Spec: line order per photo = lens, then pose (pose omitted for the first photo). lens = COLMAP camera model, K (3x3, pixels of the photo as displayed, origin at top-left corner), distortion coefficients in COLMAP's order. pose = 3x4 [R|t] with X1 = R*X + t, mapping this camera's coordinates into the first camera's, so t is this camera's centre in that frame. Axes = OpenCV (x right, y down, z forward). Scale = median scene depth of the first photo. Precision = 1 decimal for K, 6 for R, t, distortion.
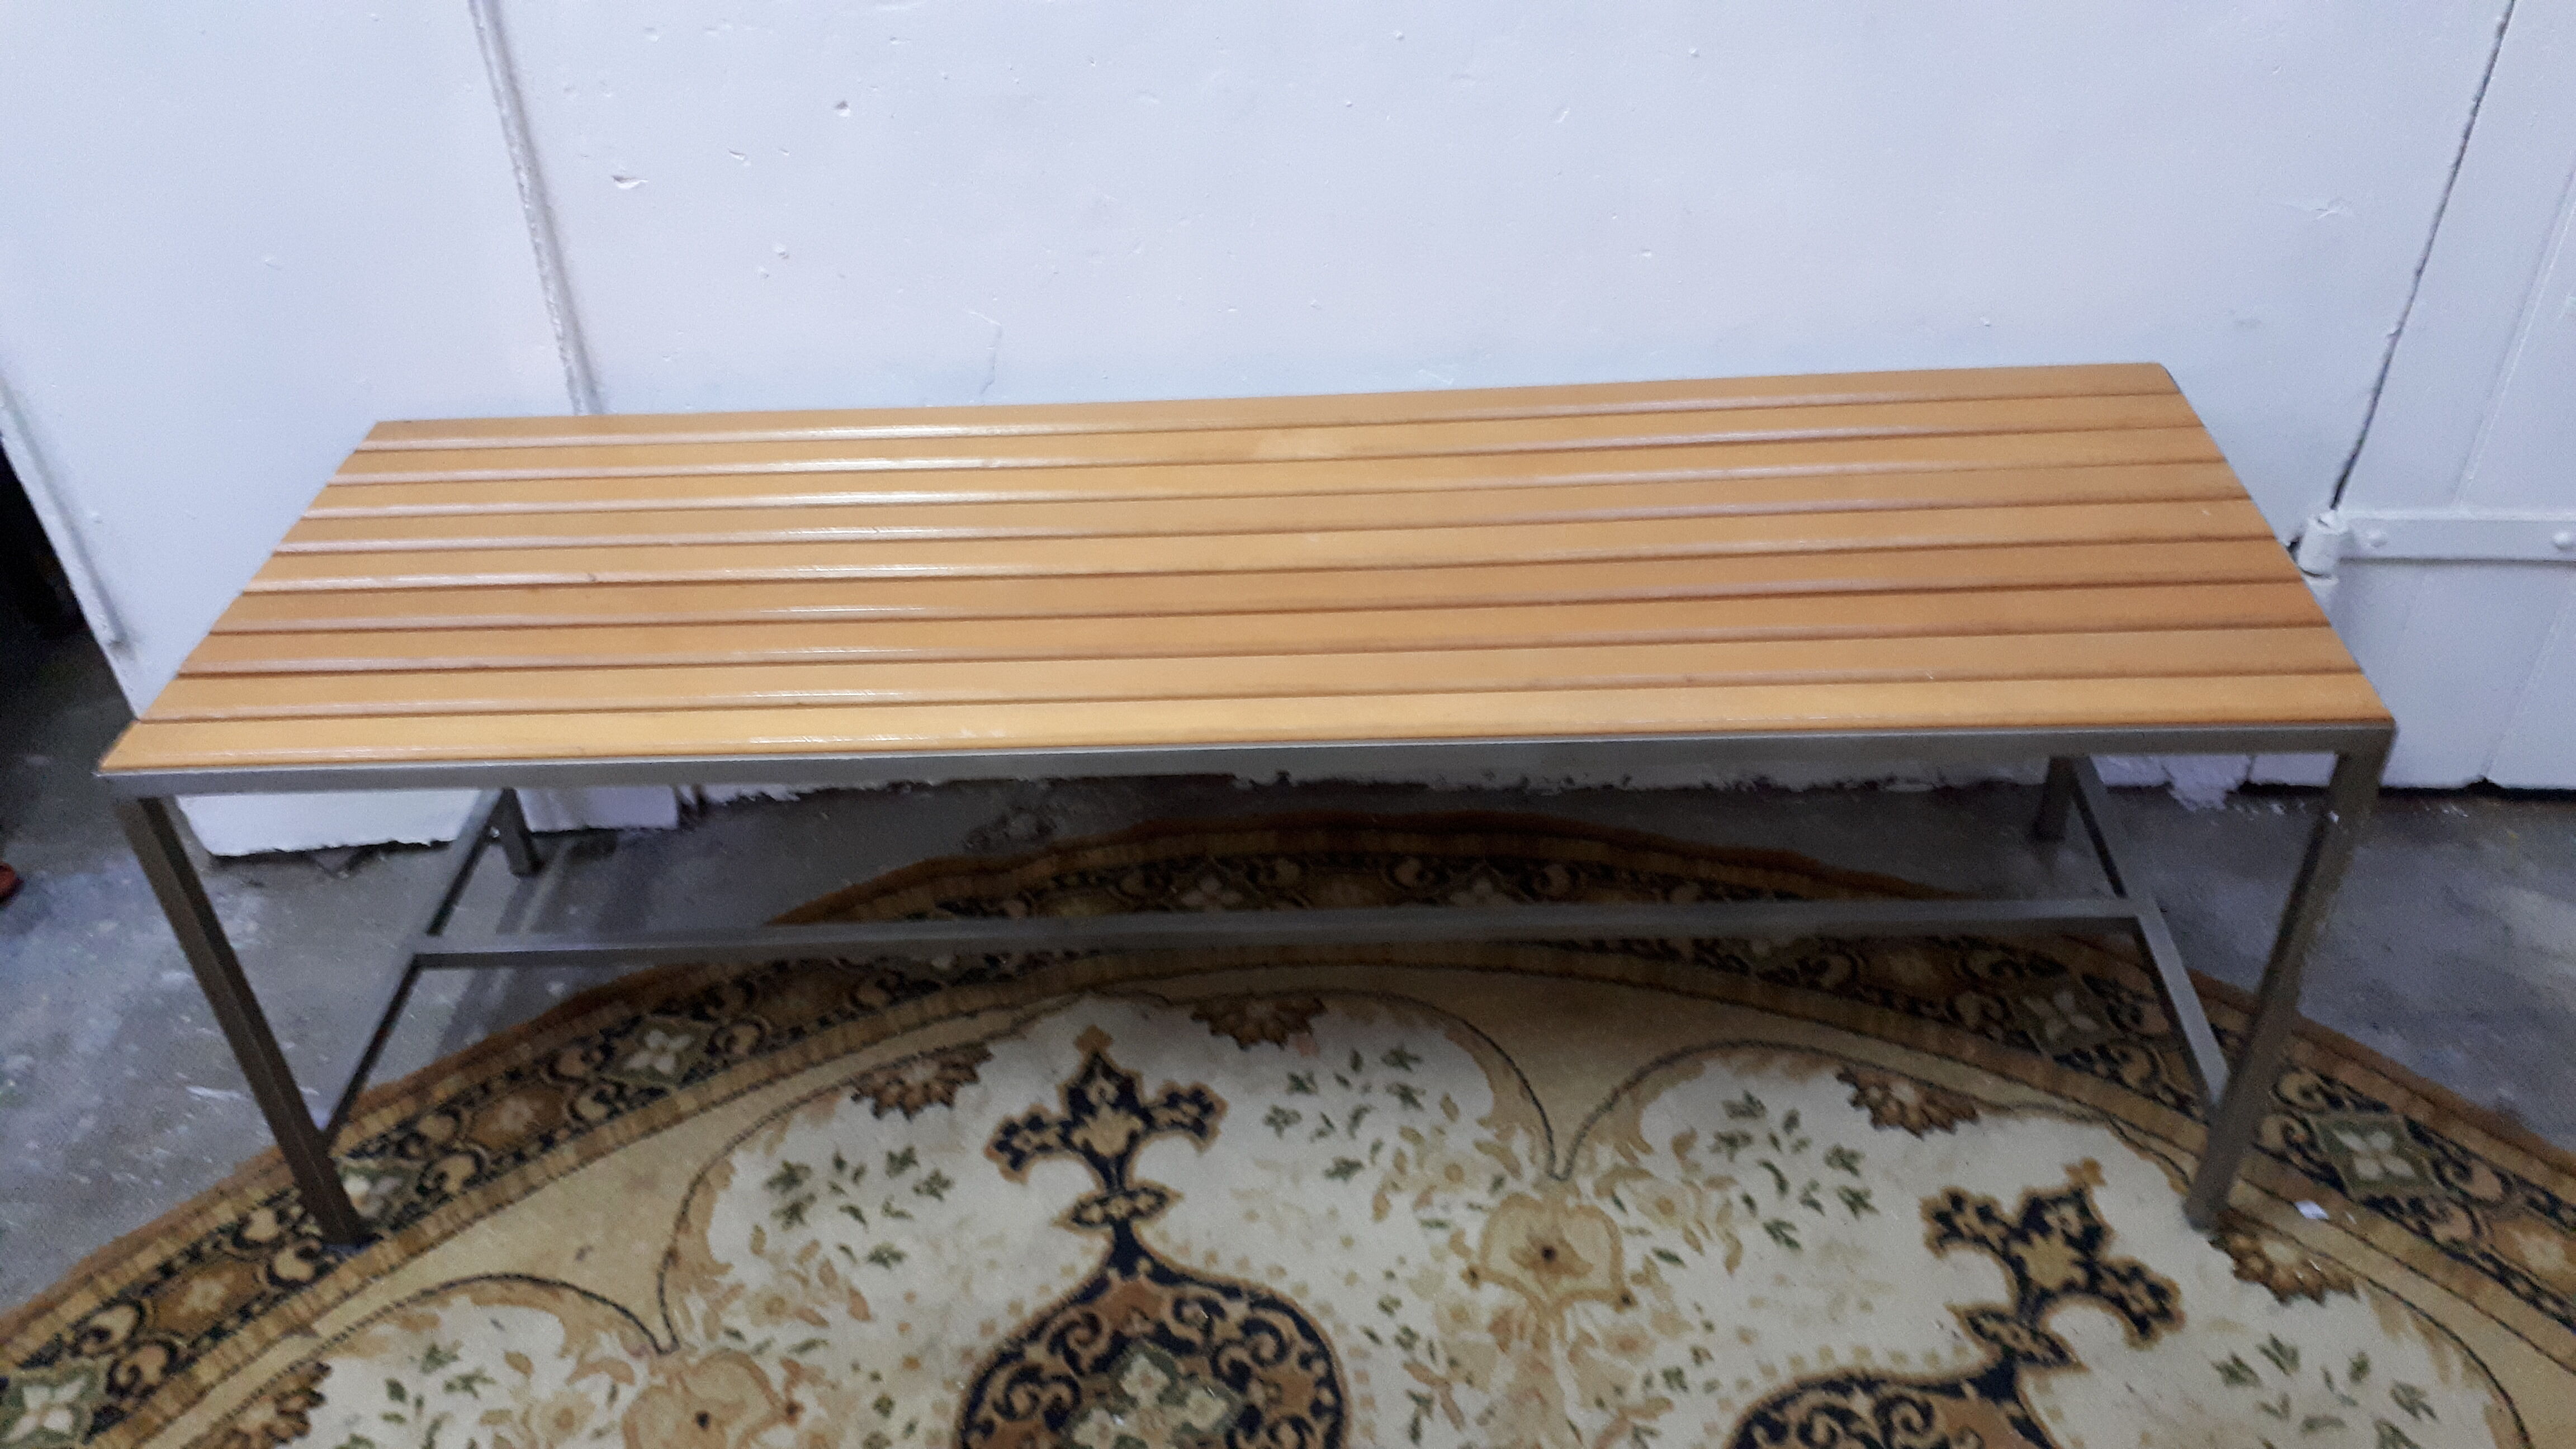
lens RADIAL K [[2095.4, 0, 1288.0], [0, 2095.4, 724.5], [0, 0, 1]] dist [0.058962, -0.081648]
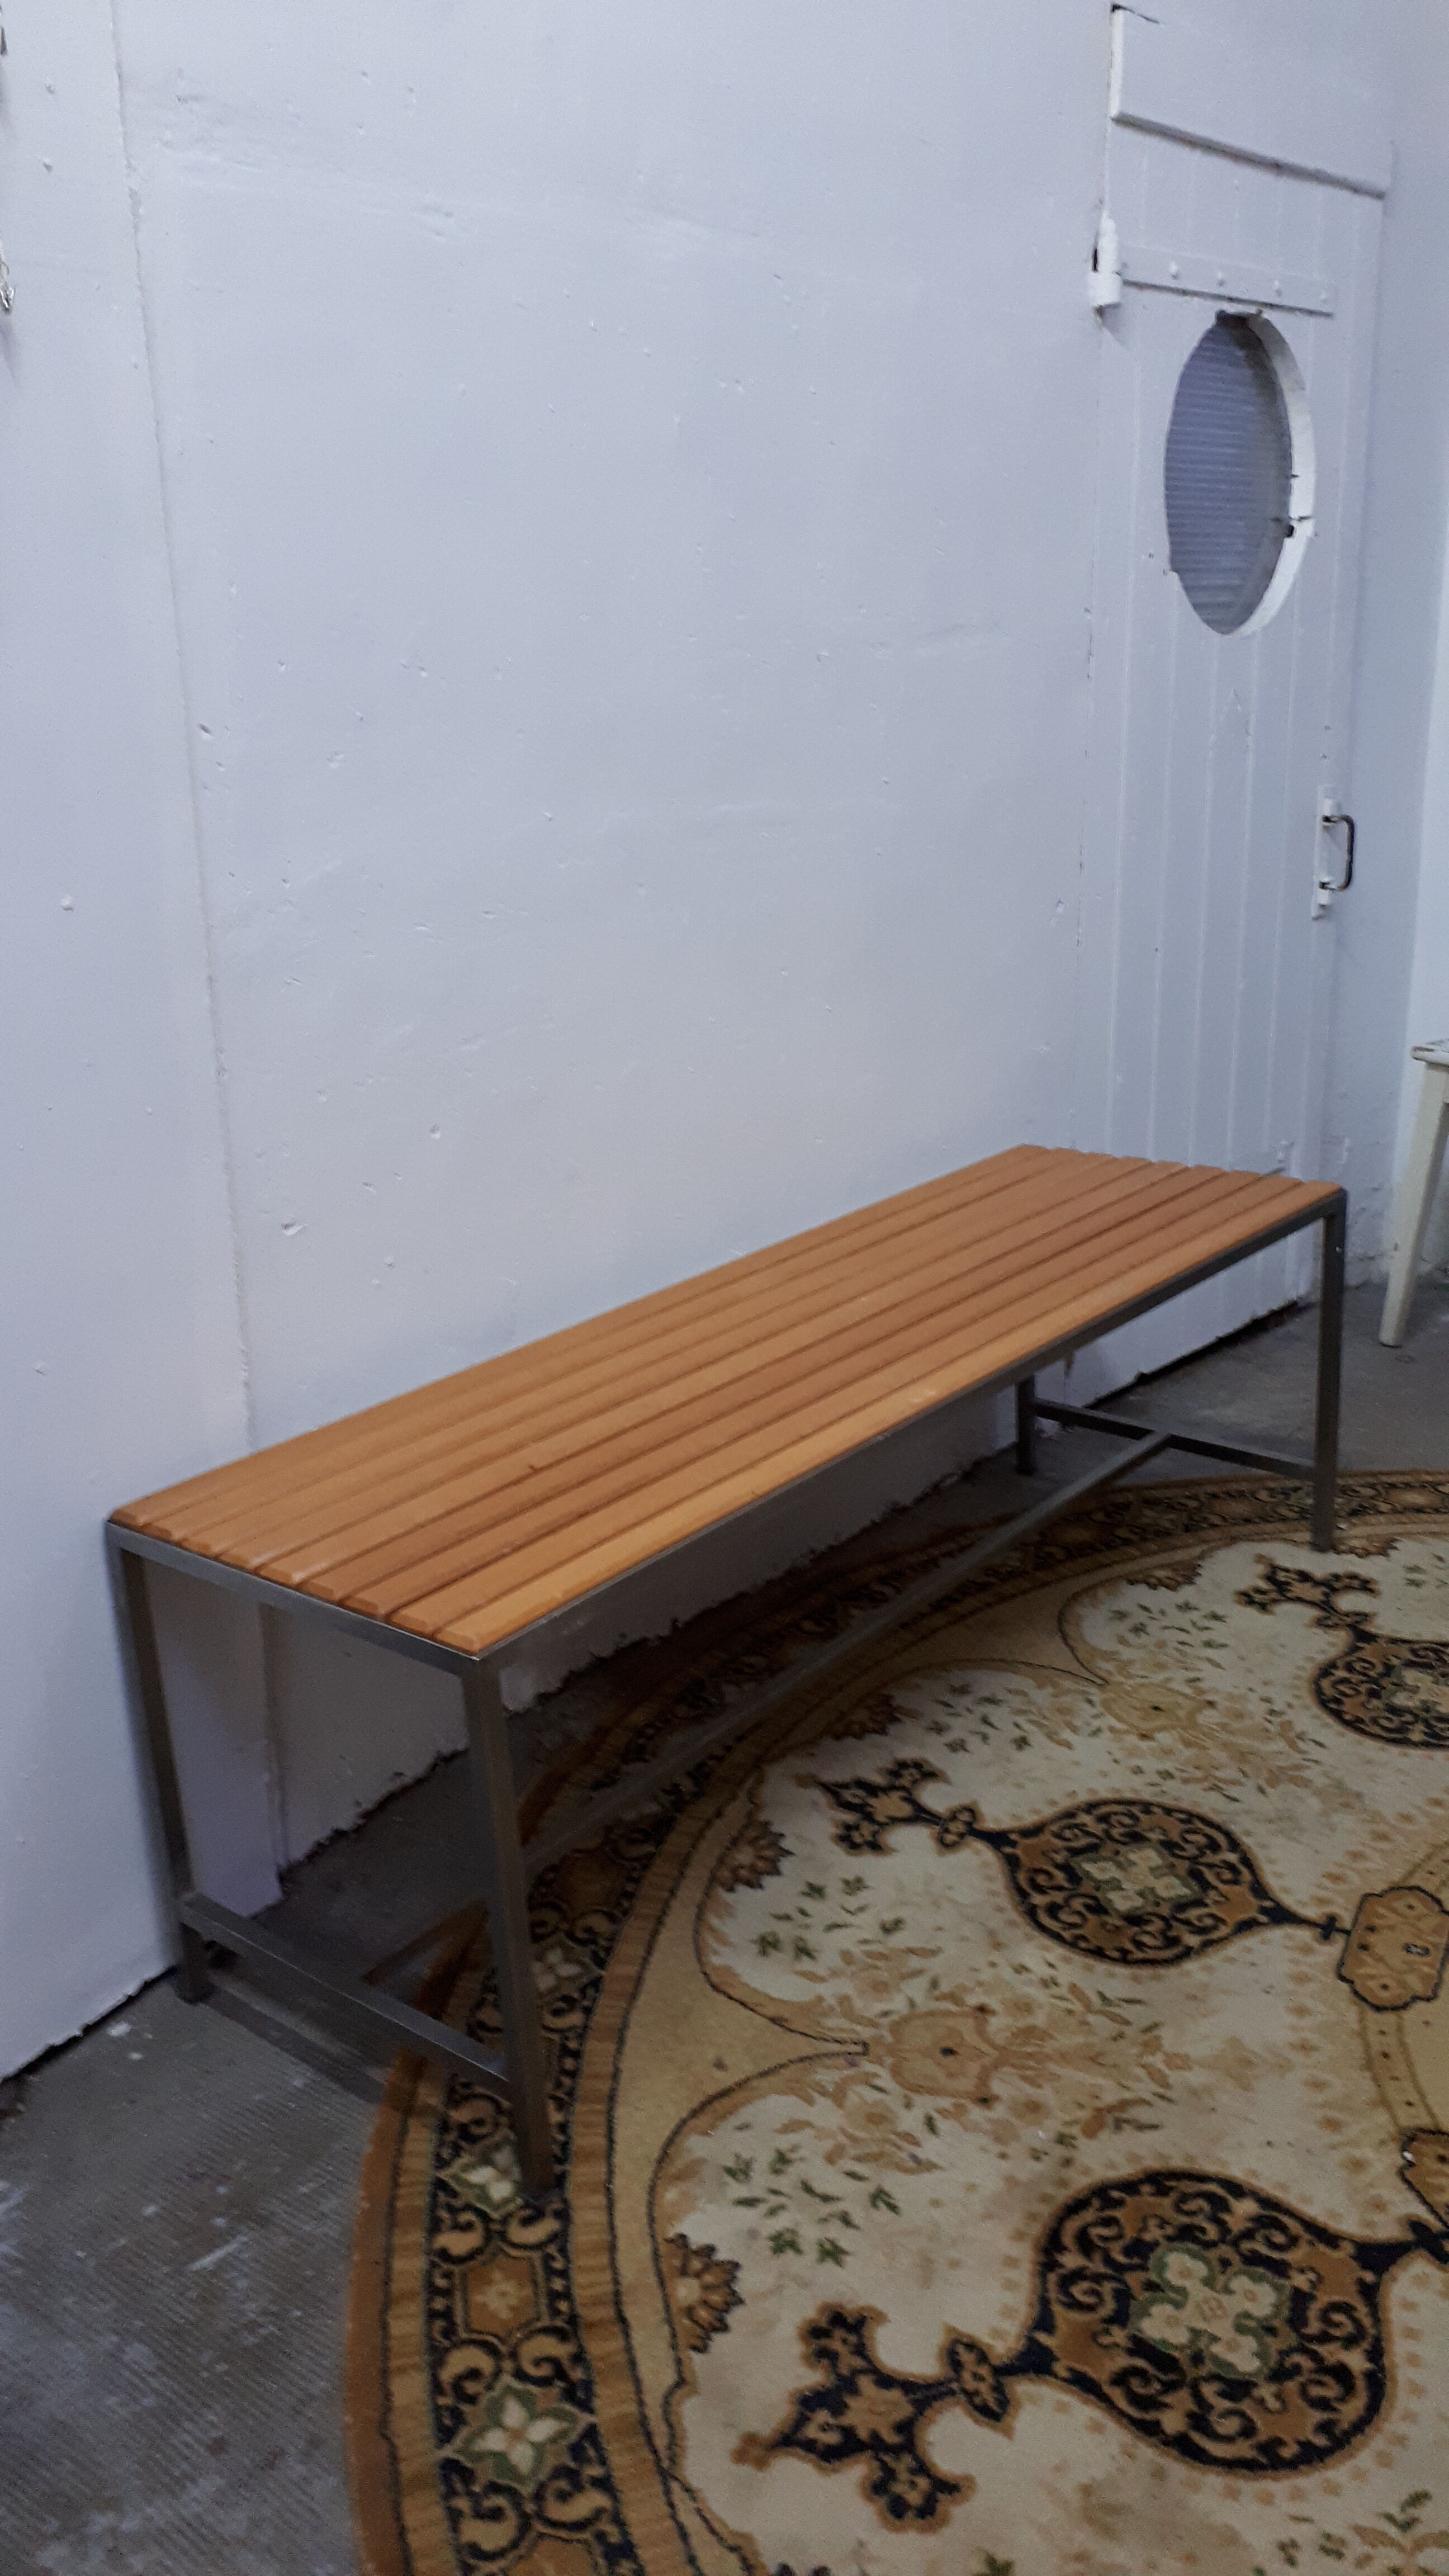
lens RADIAL K [[2095.4, 0, 801.7], [0, 2095.4, 1289.6], [0, 0, 1]] dist [0.058962, -0.081648]
pose [[0.597856, -0.222947, 0.769976, -1.068978], [0.494217, 0.858780, -0.135079, 0.073695], [-0.631124, 0.461293, 0.623611, 0.101135]]
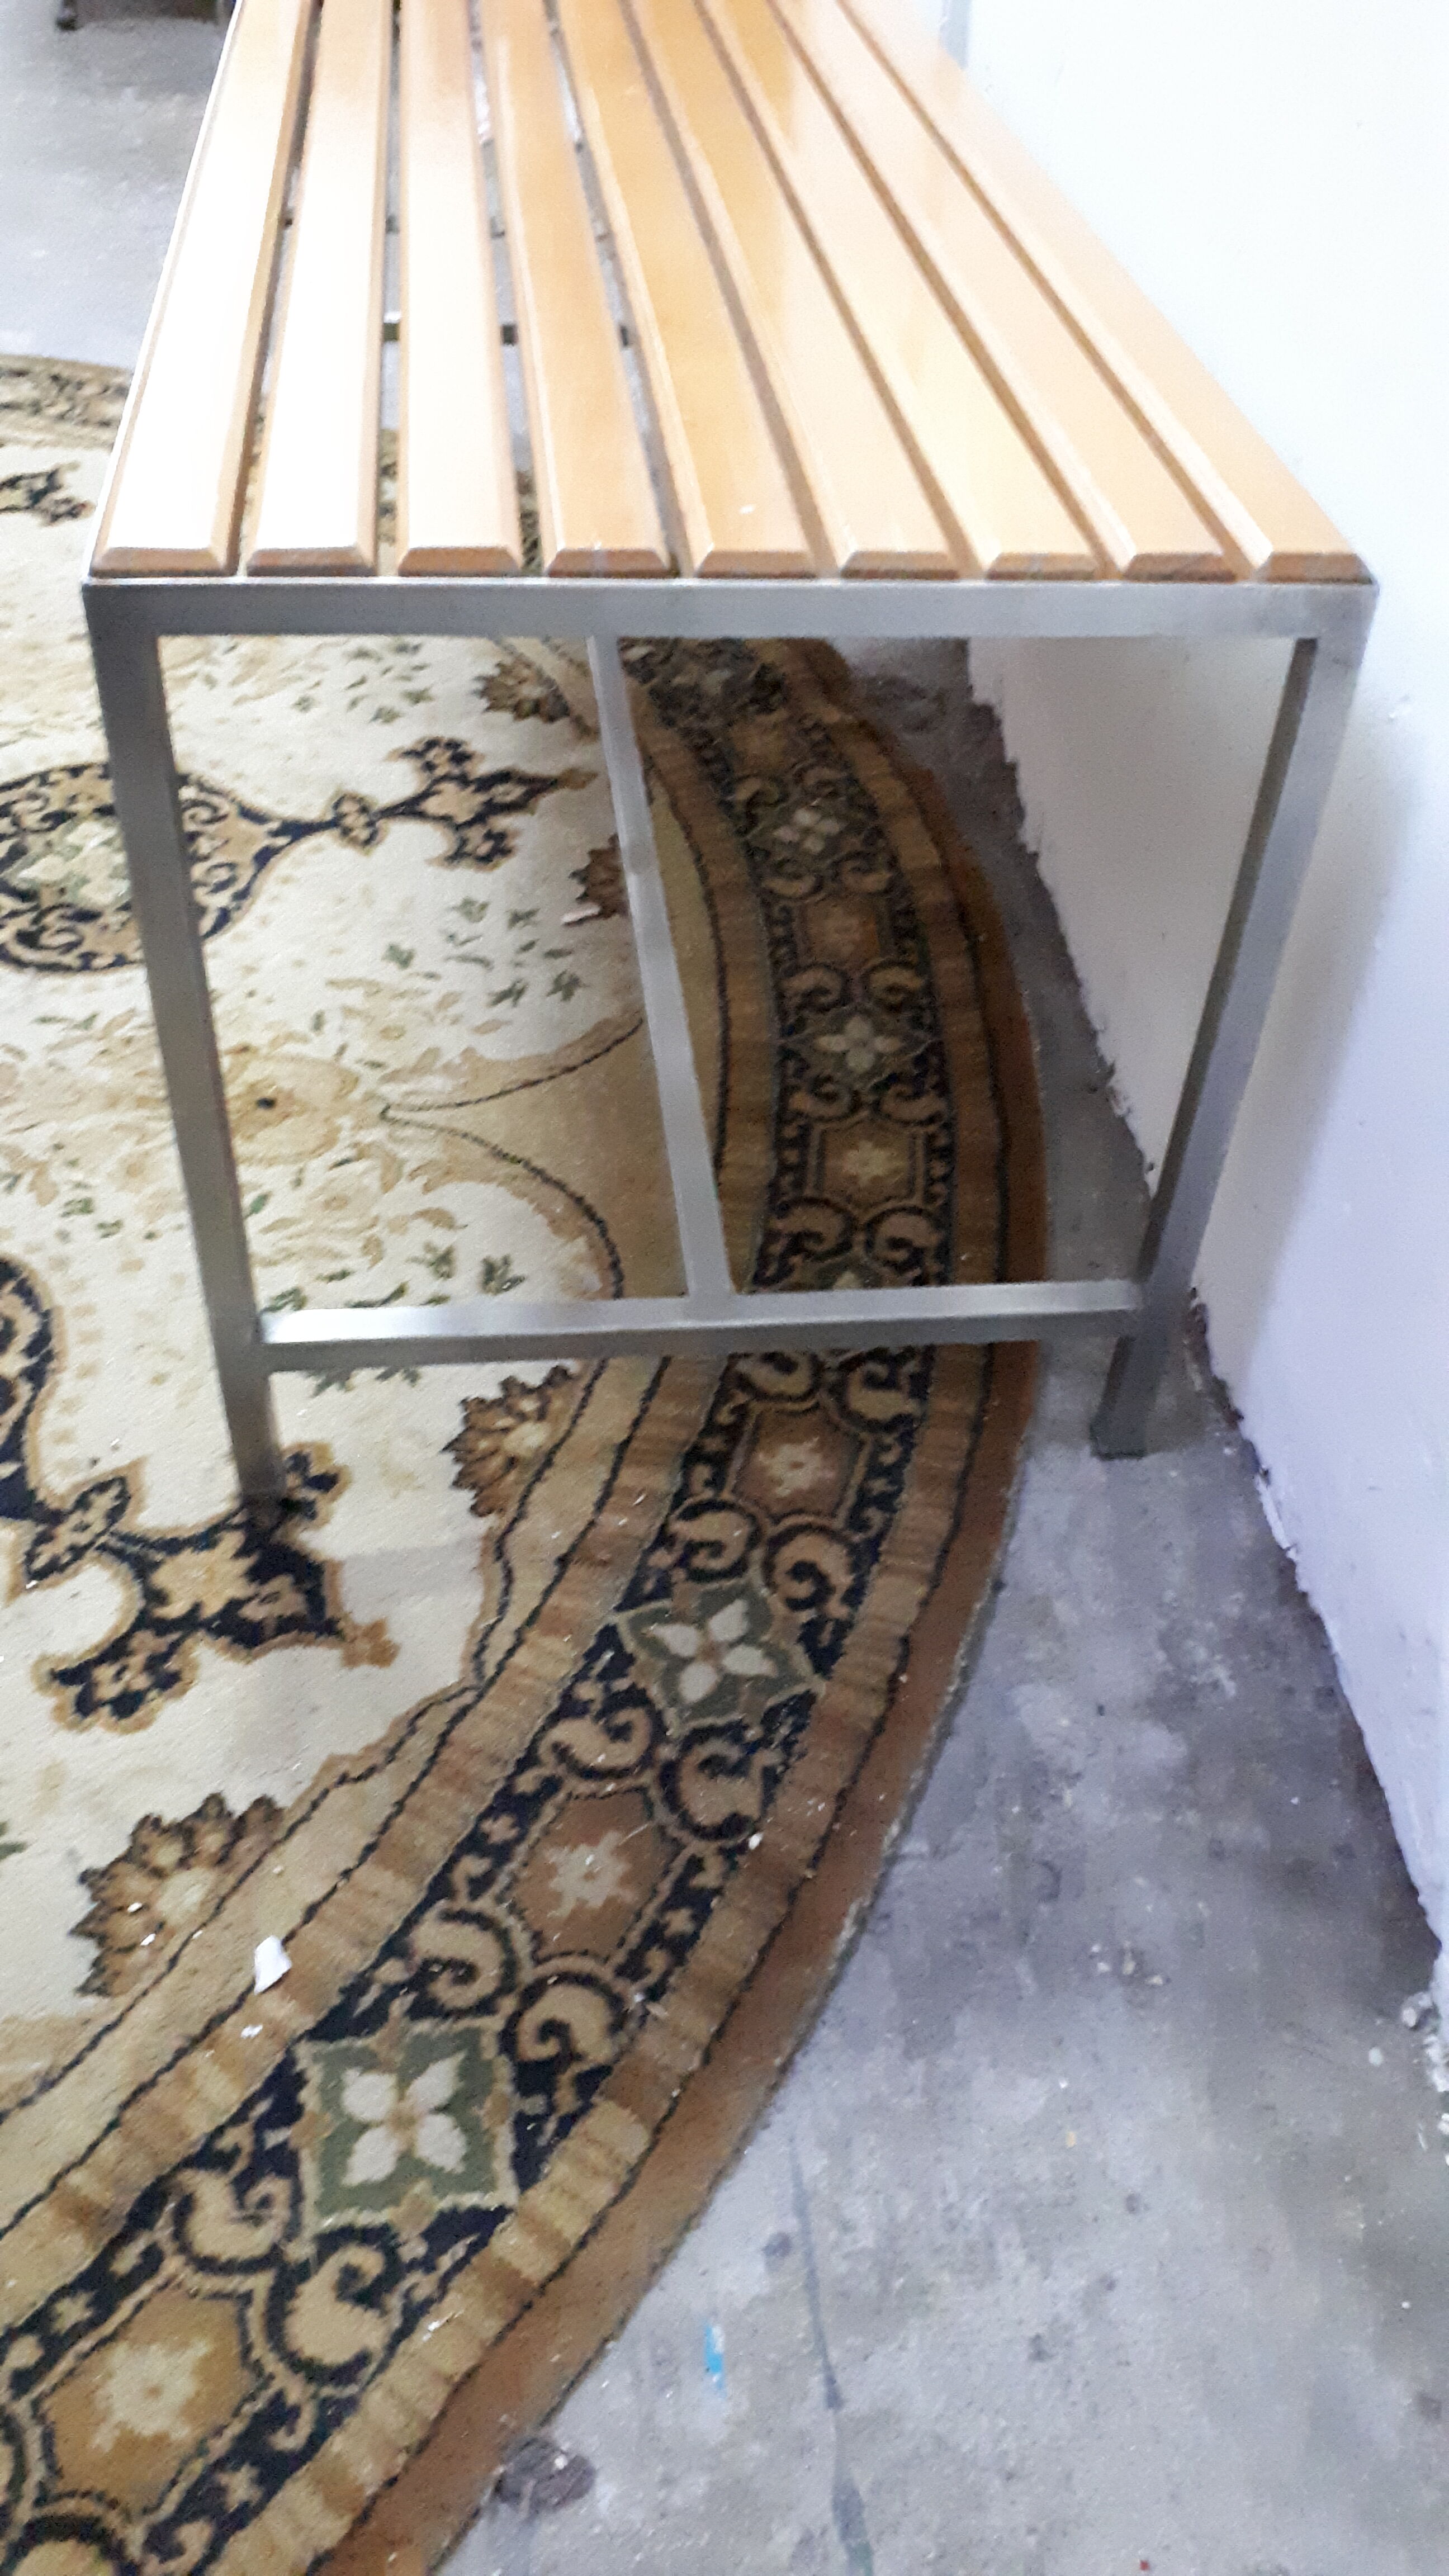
lens RADIAL K [[2078.6, 0, 725.4], [0, 2078.6, 1225.8], [0, 0, 1]] dist [0.084145, -0.129440]
pose [[0.118755, 0.697431, -0.706744, 0.738393], [-0.648480, 0.593489, 0.476703, -0.220587], [0.751912, 0.401698, 0.522749, 0.711901]]
